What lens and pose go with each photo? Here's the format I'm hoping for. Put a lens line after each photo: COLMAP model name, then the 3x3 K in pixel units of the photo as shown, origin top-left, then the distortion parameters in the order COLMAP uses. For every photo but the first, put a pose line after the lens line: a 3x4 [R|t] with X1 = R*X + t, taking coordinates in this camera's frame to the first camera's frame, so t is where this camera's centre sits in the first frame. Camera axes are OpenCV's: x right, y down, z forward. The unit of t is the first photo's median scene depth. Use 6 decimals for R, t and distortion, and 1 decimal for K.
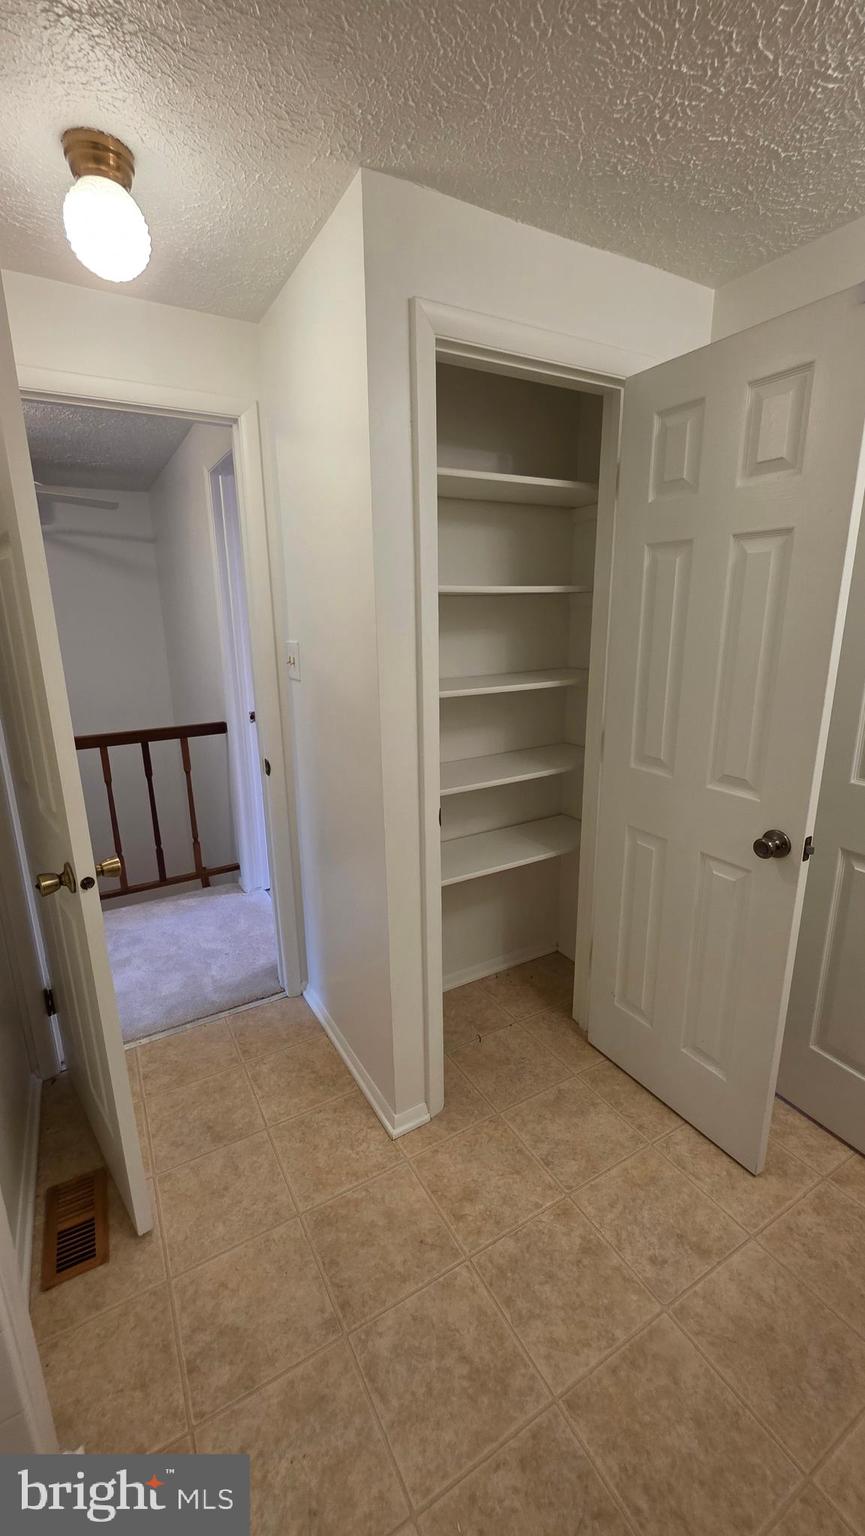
lens RADIAL K [[628.5, 0, 432.5], [0, 628.5, 768.0], [0, 0, 1]] dist [-0.000898, -0.000078]
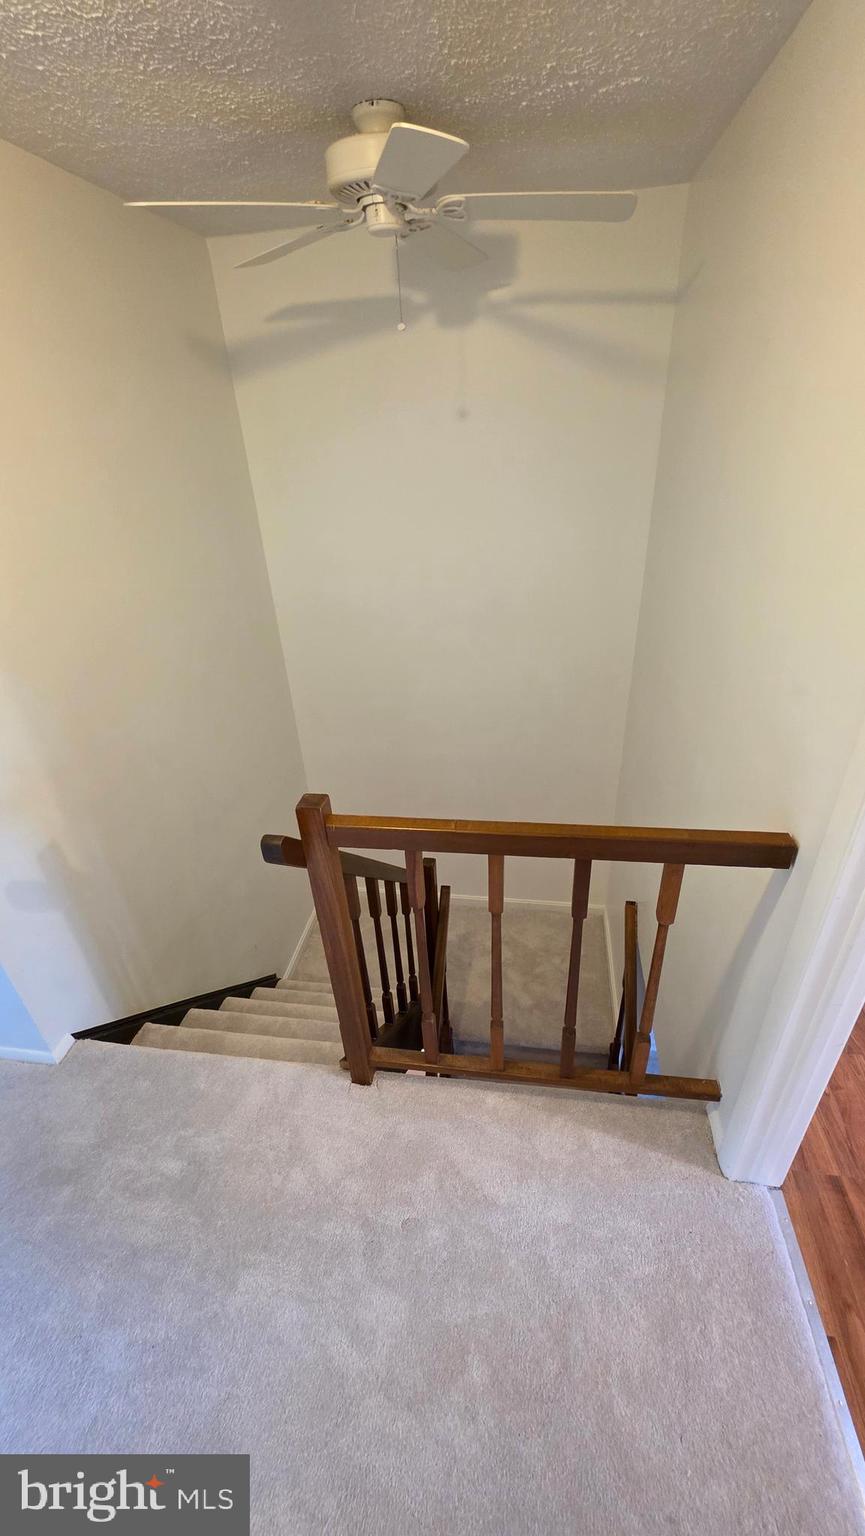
lens RADIAL K [[625.0, 0, 432.5], [0, 625.0, 768.0], [0, 0, 1]] dist [0.002052, -0.000090]
pose [[0.786218, 0.285155, -0.548222, -0.301621], [-0.112457, 0.938374, 0.326814, -0.207388], [0.607630, -0.195296, 0.769835, 0.581862]]
